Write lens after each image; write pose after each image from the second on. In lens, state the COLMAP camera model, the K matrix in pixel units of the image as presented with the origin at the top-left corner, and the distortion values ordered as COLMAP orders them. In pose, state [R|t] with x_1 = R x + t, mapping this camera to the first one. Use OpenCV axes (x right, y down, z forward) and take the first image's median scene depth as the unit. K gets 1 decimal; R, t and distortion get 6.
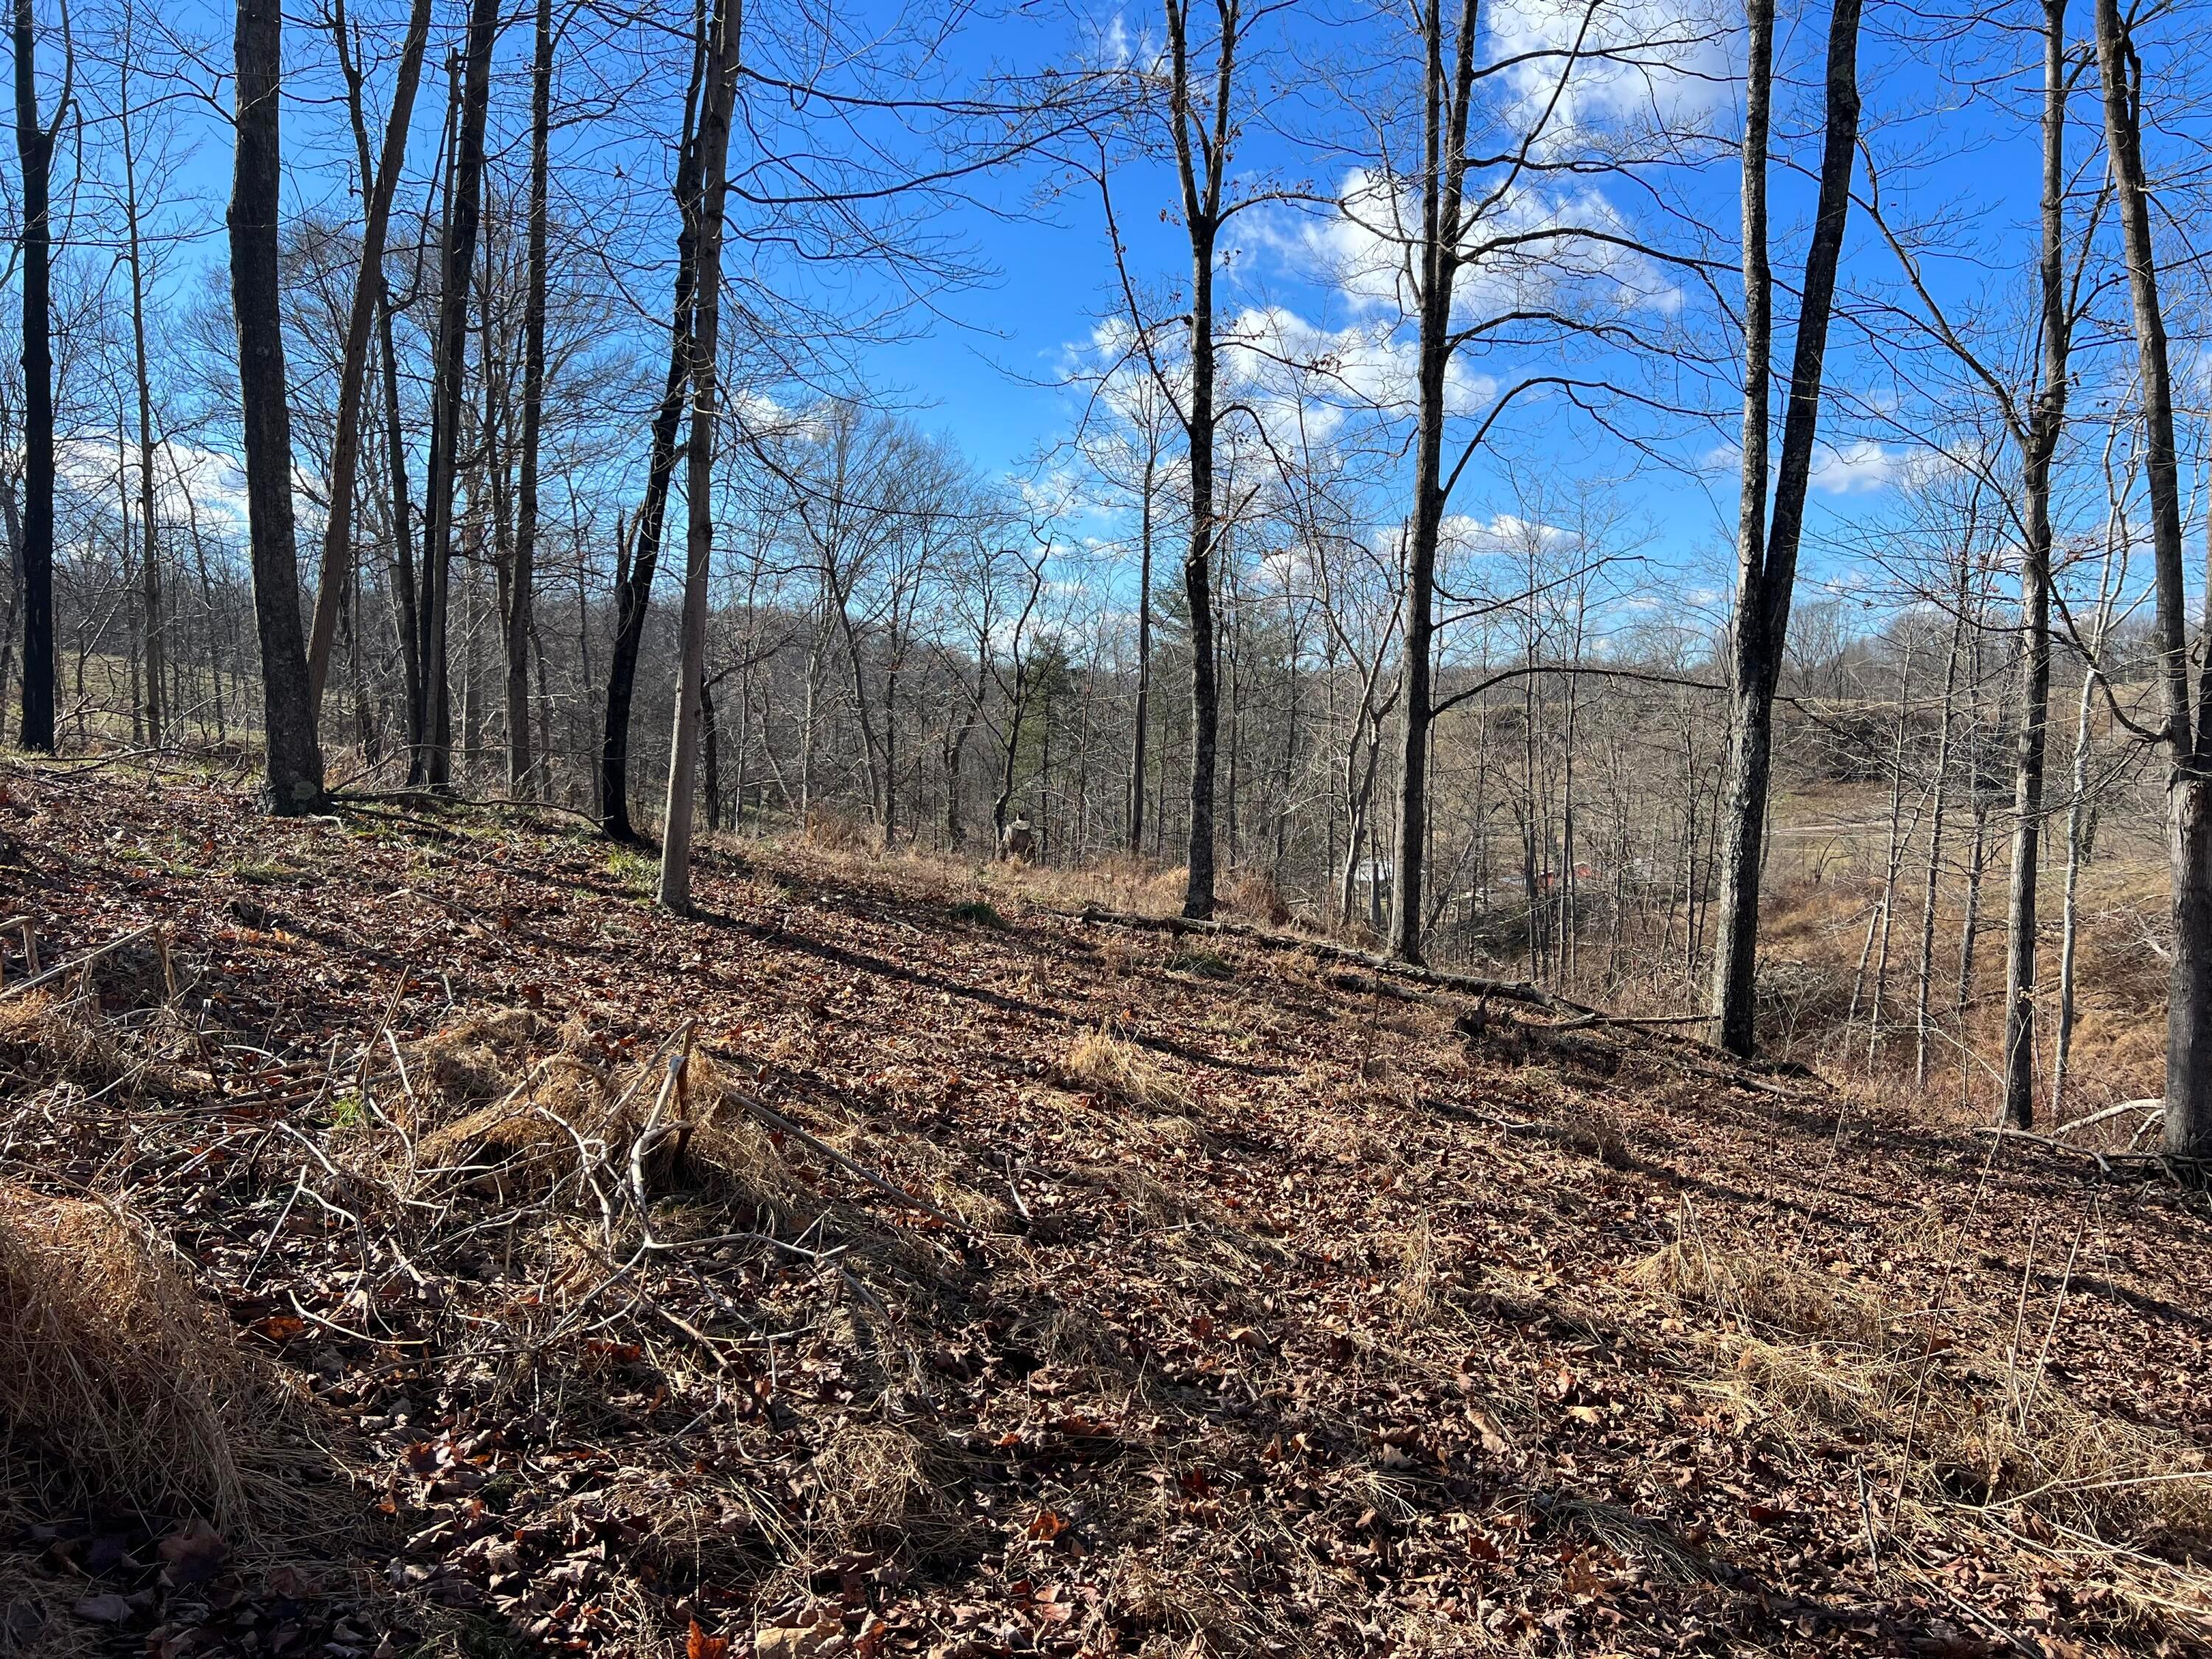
lens RADIAL K [[1643.0, 0, 1106.0], [0, 1643.0, 829.5], [0, 0, 1]] dist [0.056298, -0.057013]
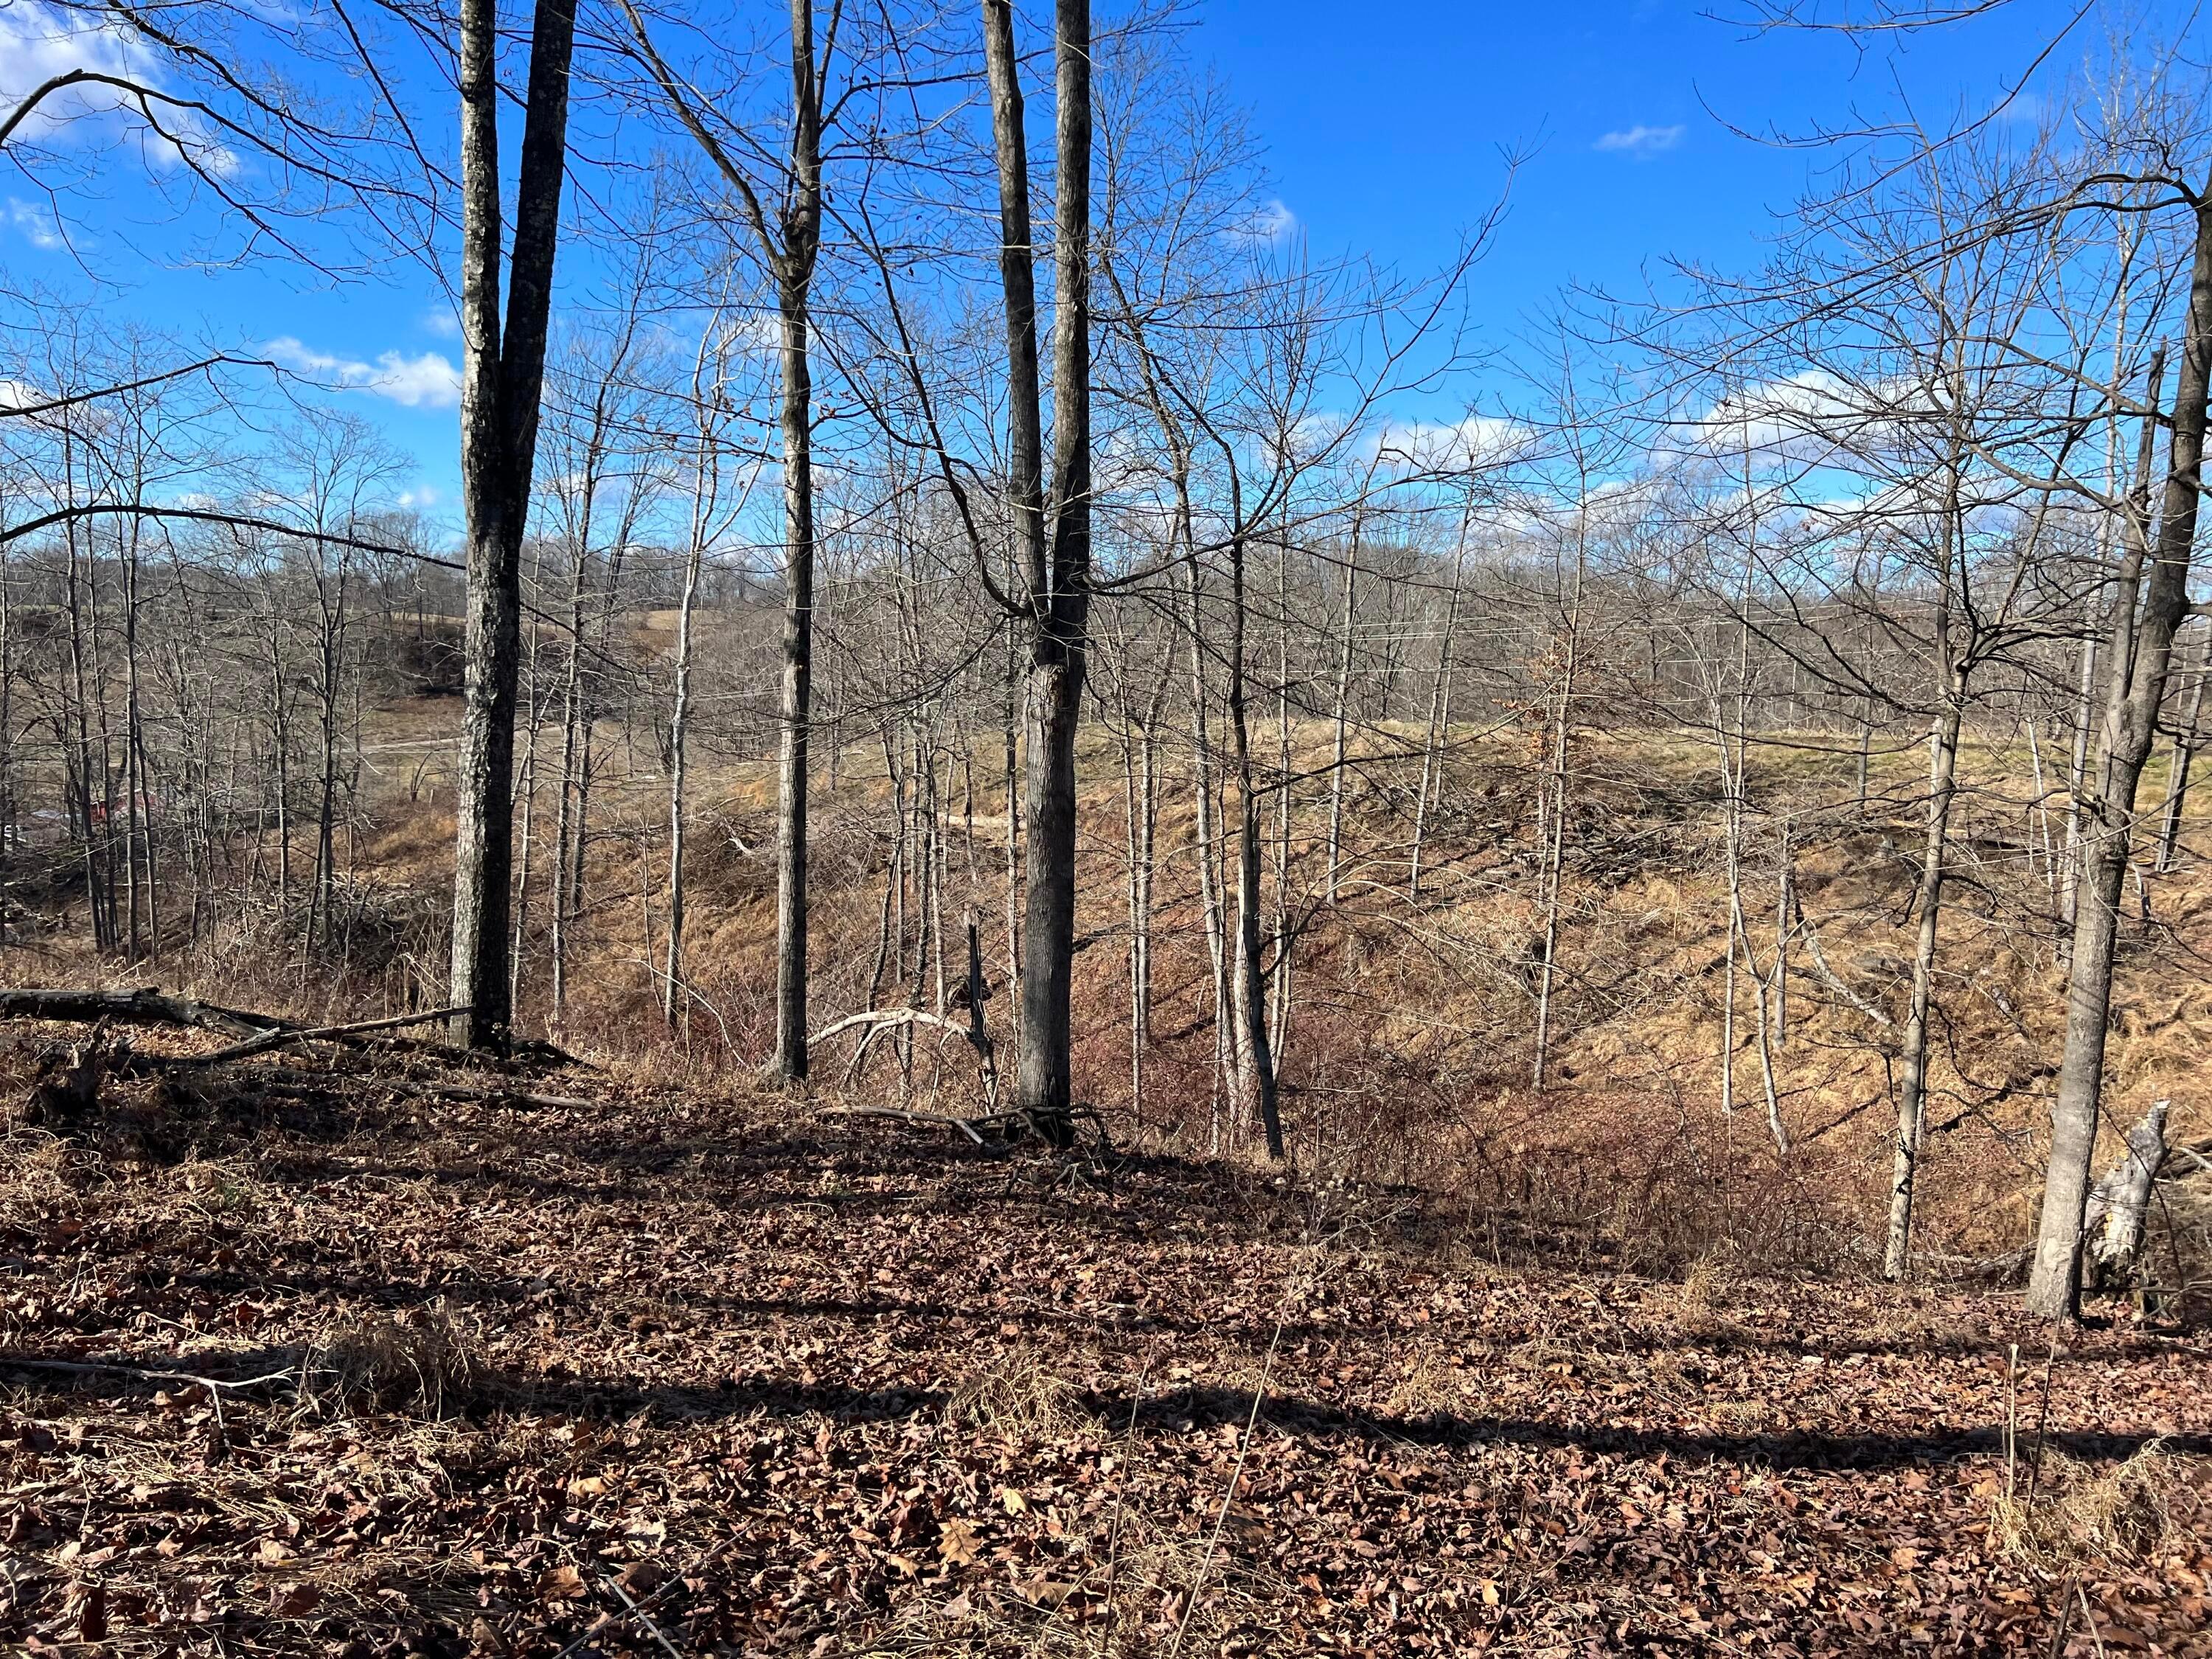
lens RADIAL K [[1643.0, 0, 1106.0], [0, 1643.0, 829.5], [0, 0, 1]] dist [0.056298, -0.057013]
pose [[0.690695, -0.056368, 0.720946, 0.056387], [0.020278, 0.998075, 0.058608, 0.003918], [-0.722862, -0.025861, 0.690508, 0.320441]]
